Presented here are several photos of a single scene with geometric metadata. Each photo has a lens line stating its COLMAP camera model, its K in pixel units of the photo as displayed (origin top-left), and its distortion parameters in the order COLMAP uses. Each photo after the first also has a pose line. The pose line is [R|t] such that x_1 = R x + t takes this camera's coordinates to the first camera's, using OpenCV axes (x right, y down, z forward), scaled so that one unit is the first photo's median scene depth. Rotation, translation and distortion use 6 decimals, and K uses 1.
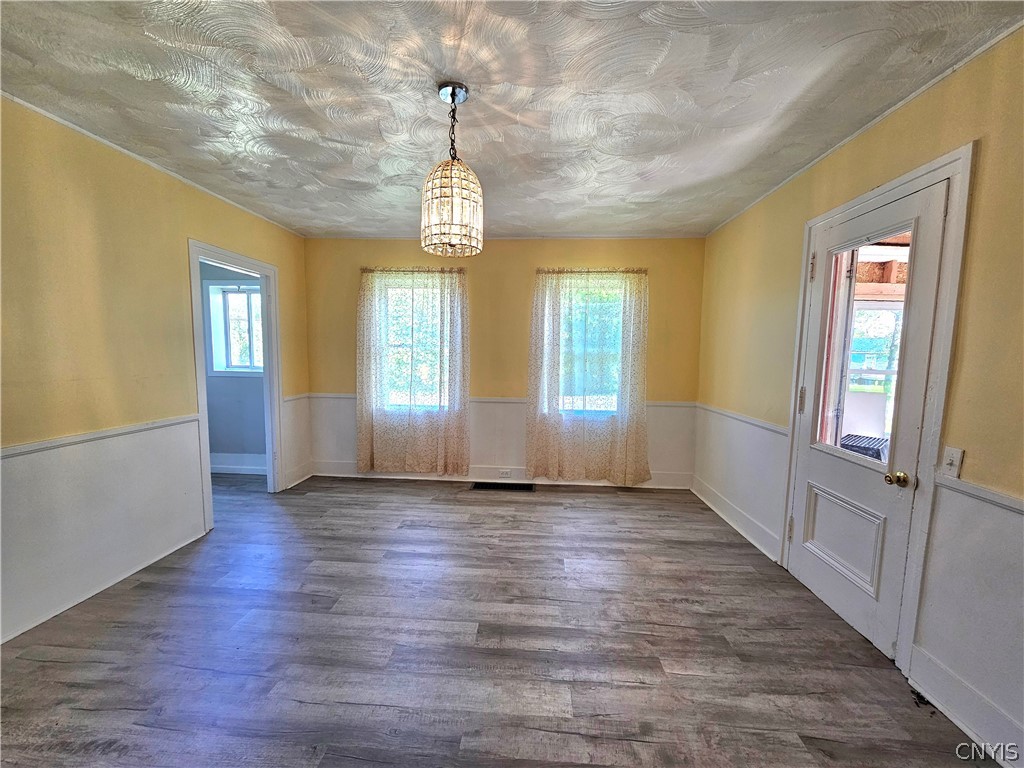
lens RADIAL K [[423.0, 0, 507.0], [0, 423.0, 393.6], [0, 0, 1]] dist [0.000259, 0.000415]
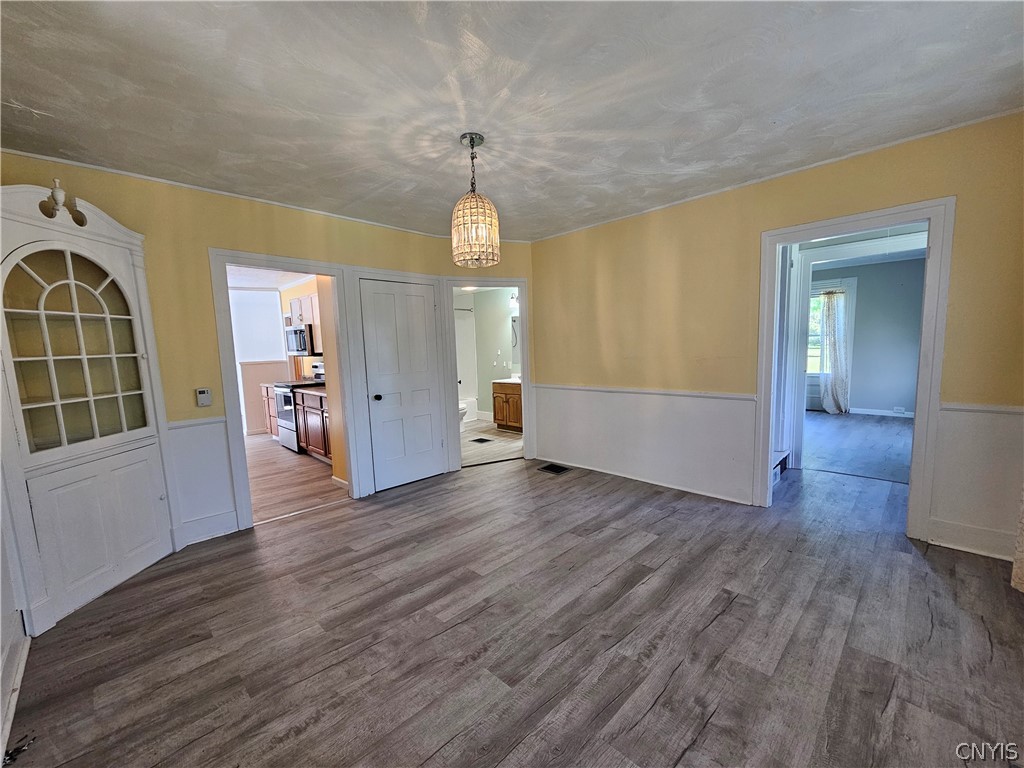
lens RADIAL K [[435.1, 0, 514.9], [0, 435.1, 395.9], [0, 0, 1]] dist [0.001311, 0.000346]
pose [[-0.657970, 0.090676, -0.747565, 0.674552], [-0.048376, 0.985584, 0.162125, -0.134084], [0.751488, 0.142837, -0.644098, 1.644828]]
